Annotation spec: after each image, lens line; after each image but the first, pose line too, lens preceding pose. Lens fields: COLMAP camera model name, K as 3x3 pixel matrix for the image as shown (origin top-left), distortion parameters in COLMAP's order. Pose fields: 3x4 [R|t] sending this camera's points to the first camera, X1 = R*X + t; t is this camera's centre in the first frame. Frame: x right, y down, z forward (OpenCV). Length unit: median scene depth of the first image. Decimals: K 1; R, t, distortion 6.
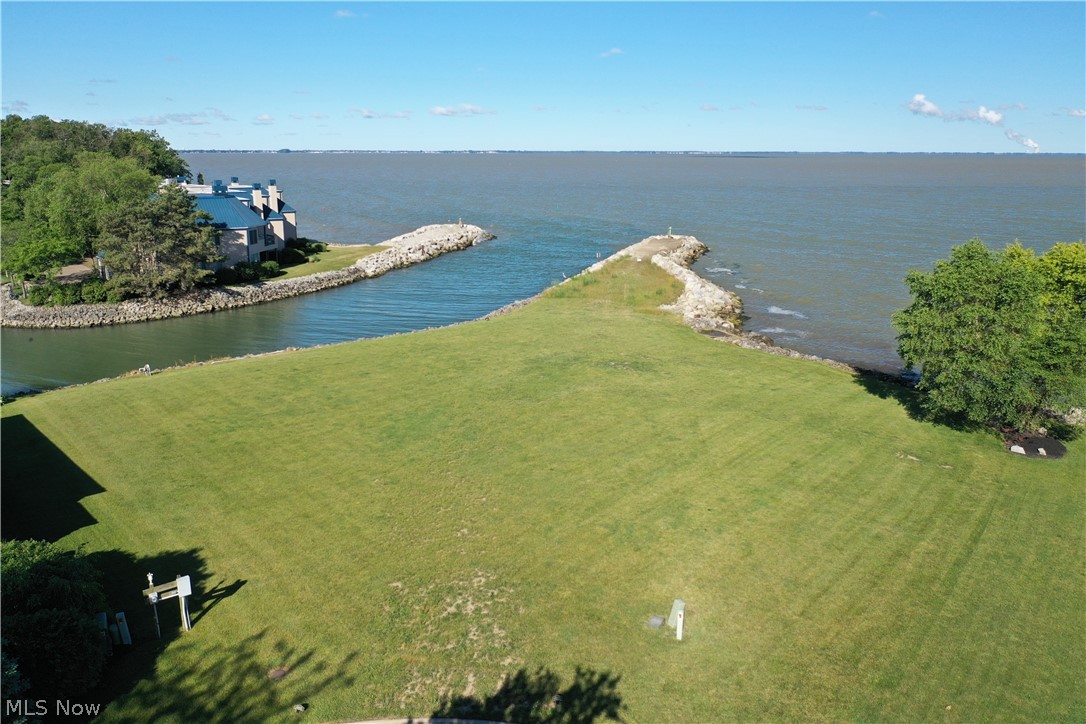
lens RADIAL K [[845.6, 0, 543.0], [0, 845.6, 362.0], [0, 0, 1]] dist [-0.008704, -0.002223]
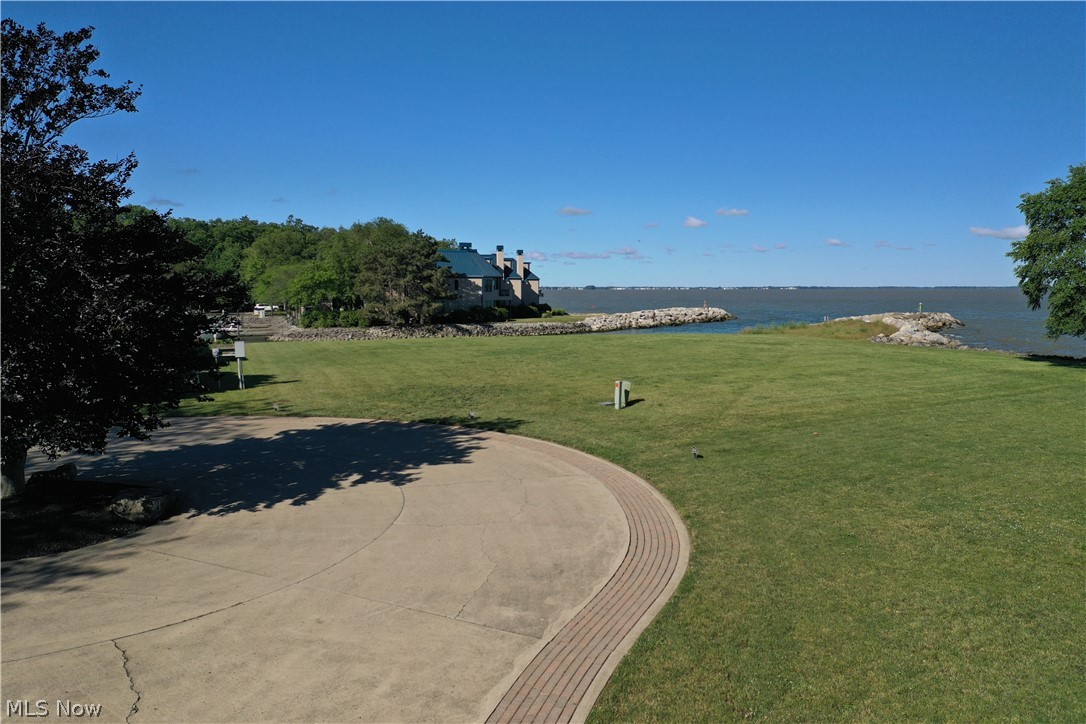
lens RADIAL K [[845.6, 0, 543.0], [0, 845.6, 362.0], [0, 0, 1]] dist [-0.008704, -0.002223]
pose [[0.941022, 0.024178, -0.337481, 0.113758], [-0.076844, 0.986651, -0.143582, 0.113763], [0.329504, 0.161047, 0.930318, -0.007085]]
